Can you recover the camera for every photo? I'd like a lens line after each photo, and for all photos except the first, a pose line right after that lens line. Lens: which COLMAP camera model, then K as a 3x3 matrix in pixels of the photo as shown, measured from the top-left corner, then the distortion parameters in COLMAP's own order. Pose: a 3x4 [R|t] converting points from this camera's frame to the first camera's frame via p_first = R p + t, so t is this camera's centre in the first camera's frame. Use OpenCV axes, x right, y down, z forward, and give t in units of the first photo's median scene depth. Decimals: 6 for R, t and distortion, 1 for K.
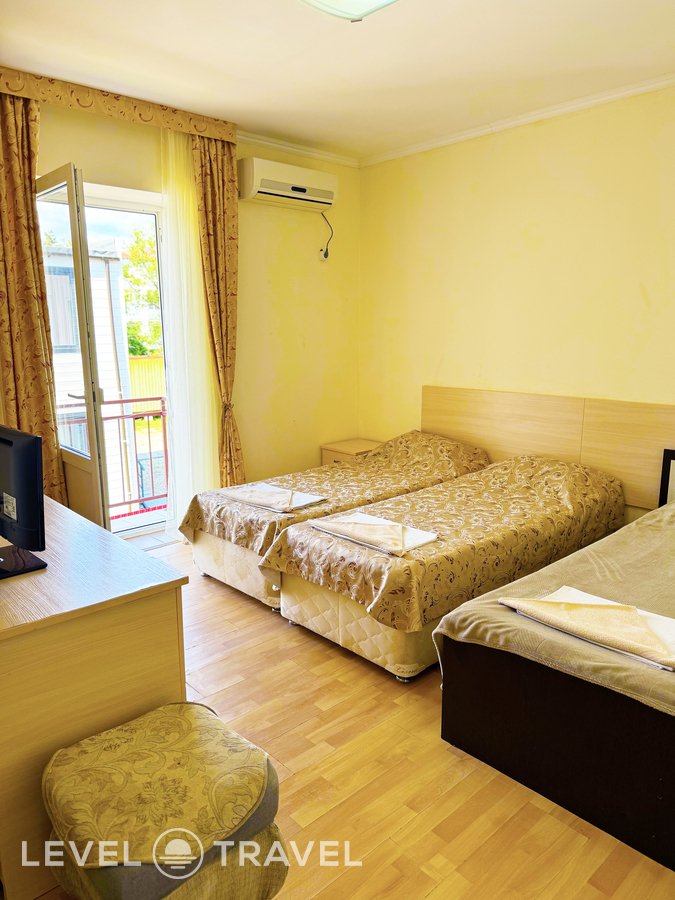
lens RADIAL K [[636.7, 0, 328.8], [0, 636.7, 449.6], [0, 0, 1]] dist [0.125891, -0.207959]
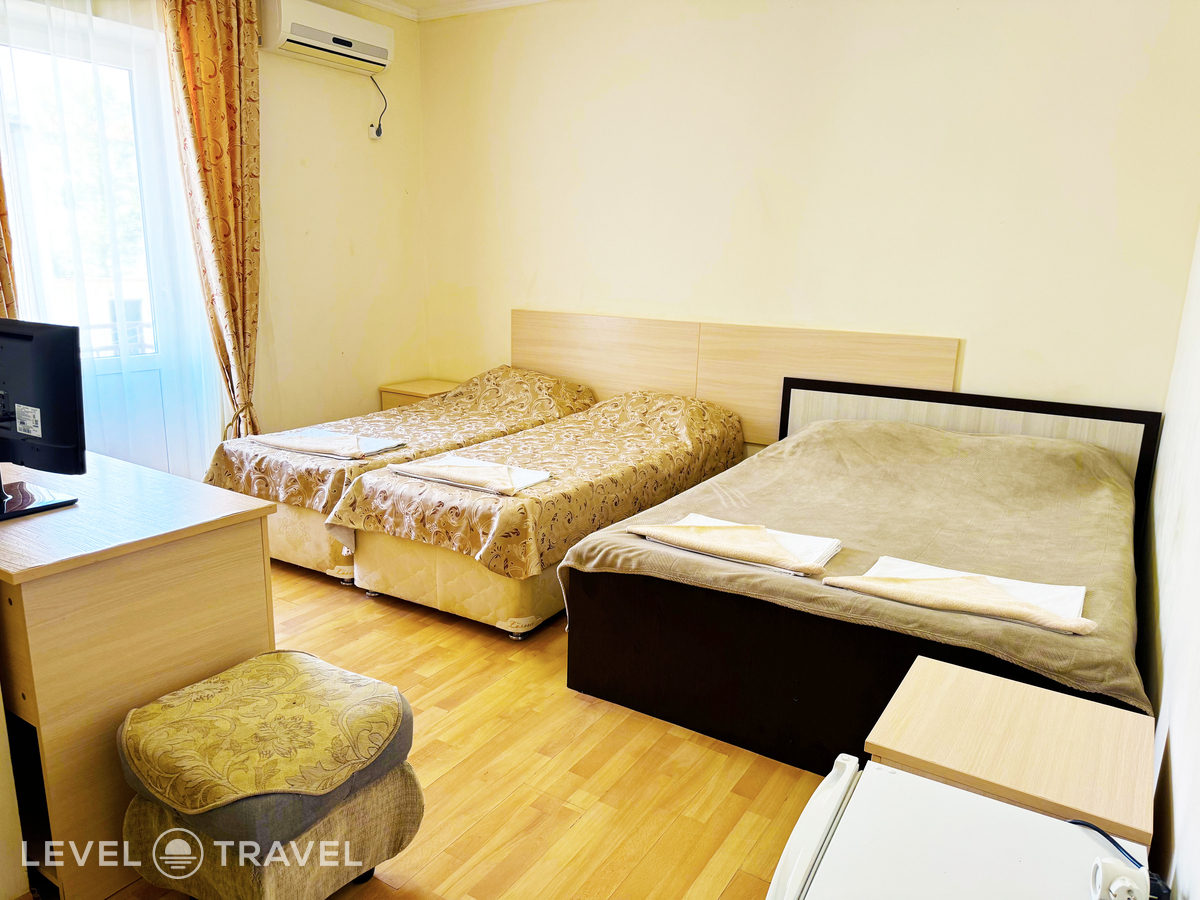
lens RADIAL K [[849.0, 0, 605.1], [0, 849.0, 450.5], [0, 0, 1]] dist [0.125891, -0.207959]
pose [[0.959639, -0.031279, 0.279490, -0.079684], [0.020262, 0.998903, 0.042221, 0.059887], [-0.280504, -0.034854, 0.959220, -0.111457]]
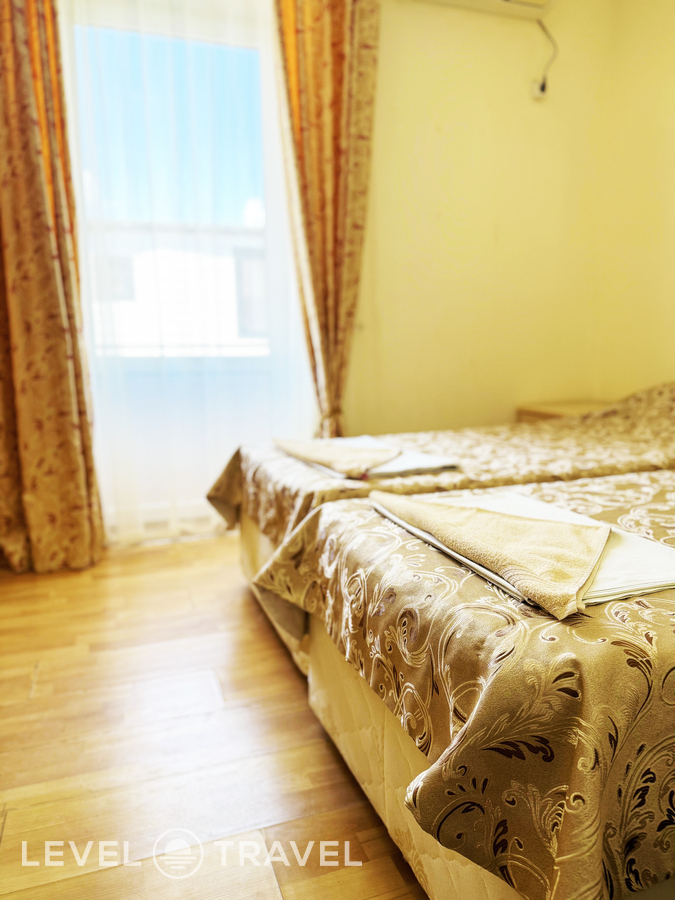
lens RADIAL K [[636.7, 0, 328.8], [0, 636.7, 449.6], [0, 0, 1]] dist [0.125891, -0.207959]
pose [[0.919133, 0.057930, -0.389665, 0.120841], [-0.065258, 0.997853, -0.005582, 0.096172], [0.388505, 0.030560, 0.920940, 0.663780]]
